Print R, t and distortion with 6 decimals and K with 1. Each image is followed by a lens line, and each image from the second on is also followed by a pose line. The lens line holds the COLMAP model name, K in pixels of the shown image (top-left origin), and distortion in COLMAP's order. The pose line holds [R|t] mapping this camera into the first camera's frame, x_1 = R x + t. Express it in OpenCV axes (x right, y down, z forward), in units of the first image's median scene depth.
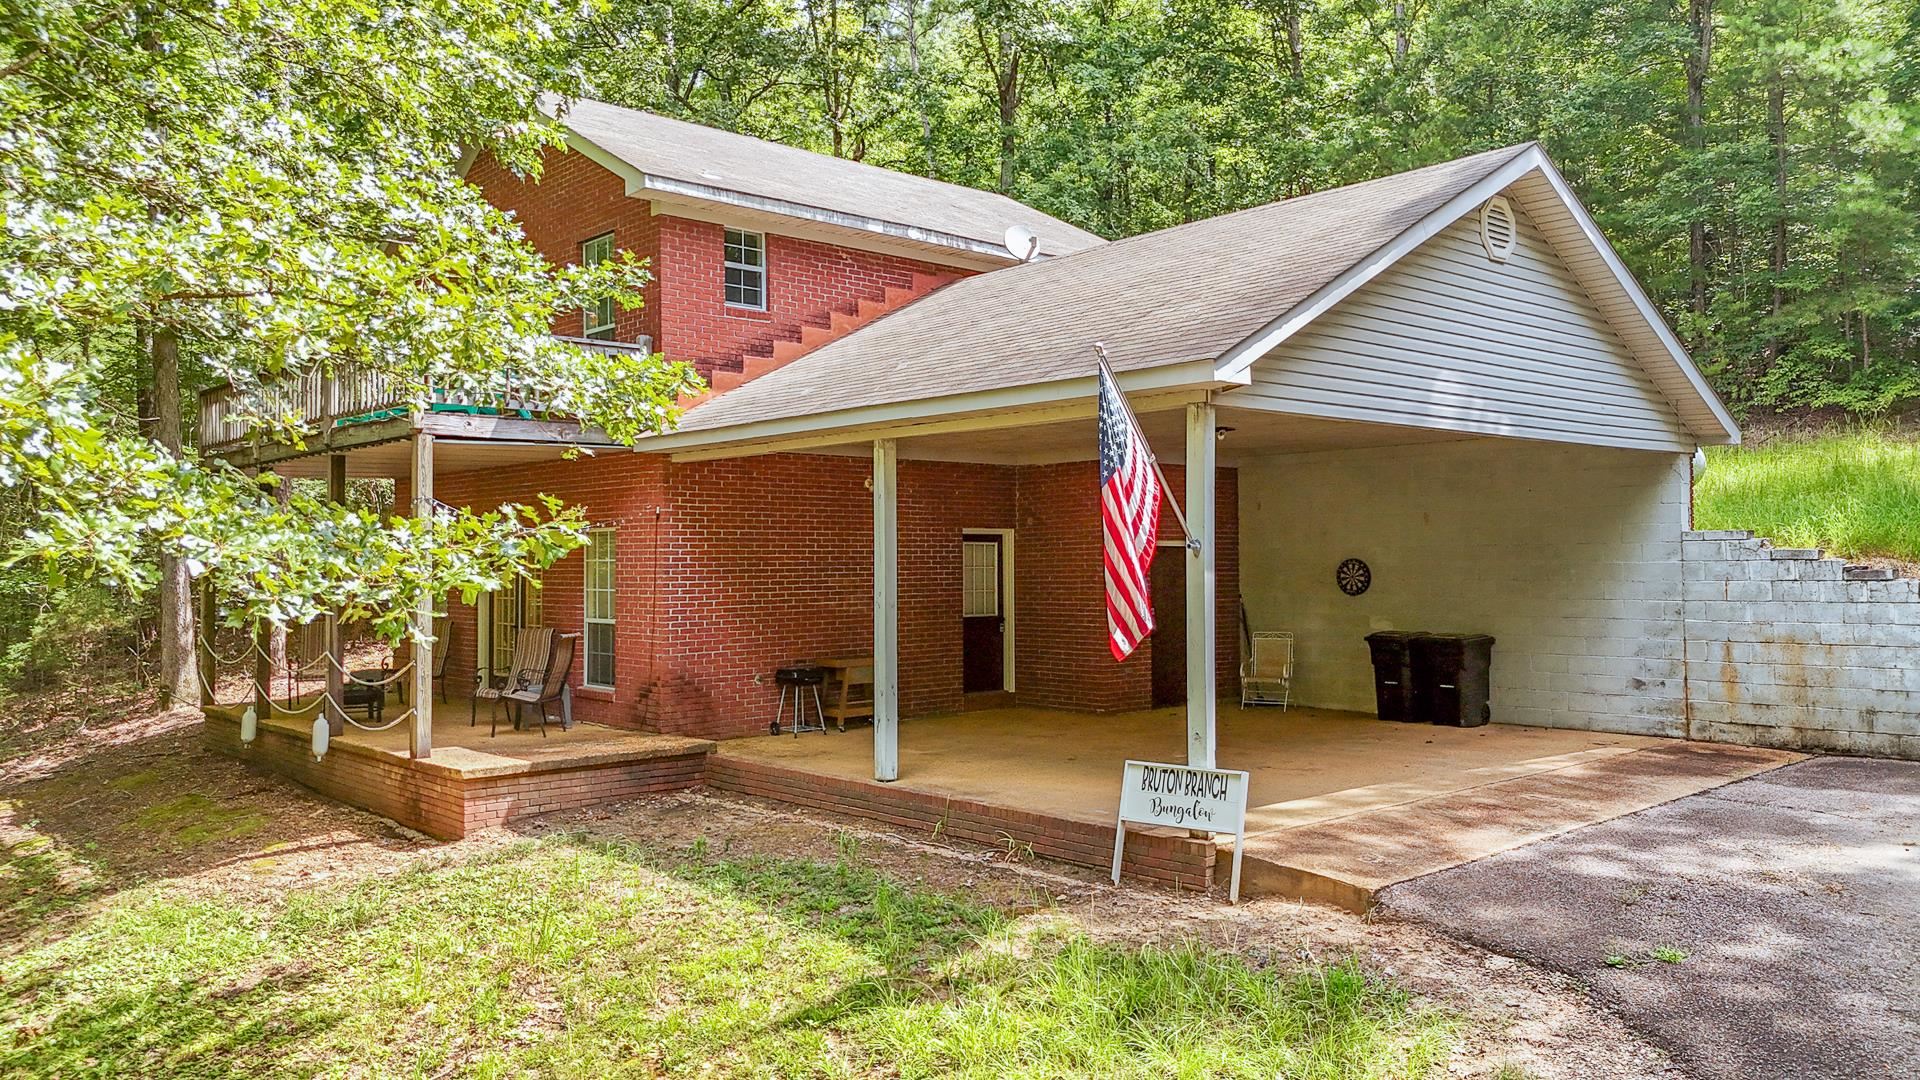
lens RADIAL K [[1402.0, 0, 960.0], [0, 1402.0, 540.0], [0, 0, 1]] dist [0.097252, -0.114843]
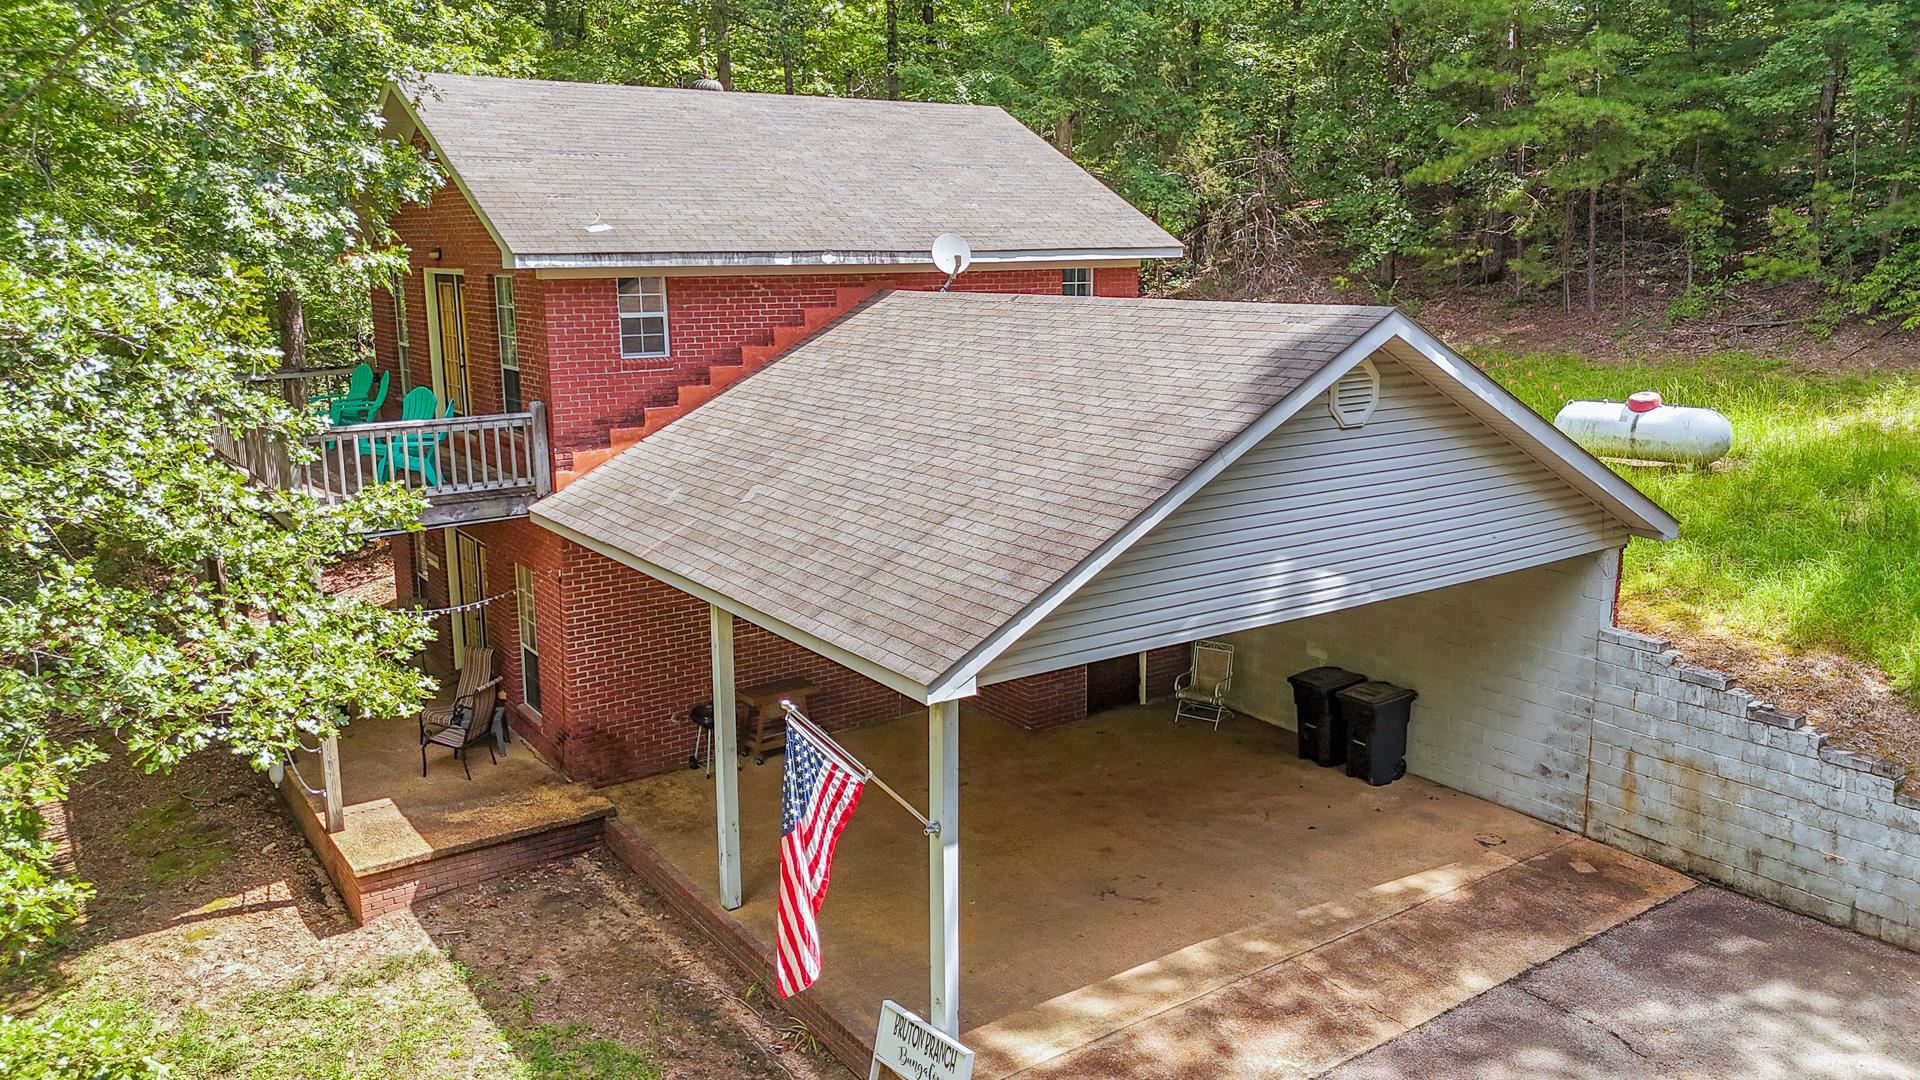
lens RADIAL K [[1408.3, 0, 961.2], [0, 1408.3, 538.7], [0, 0, 1]] dist [0.085566, -0.100058]
pose [[0.992883, 0.024407, -0.116562, 0.194628], [0.001773, 0.975634, 0.219397, -0.272885], [0.119077, -0.218042, 0.968648, 0.045973]]
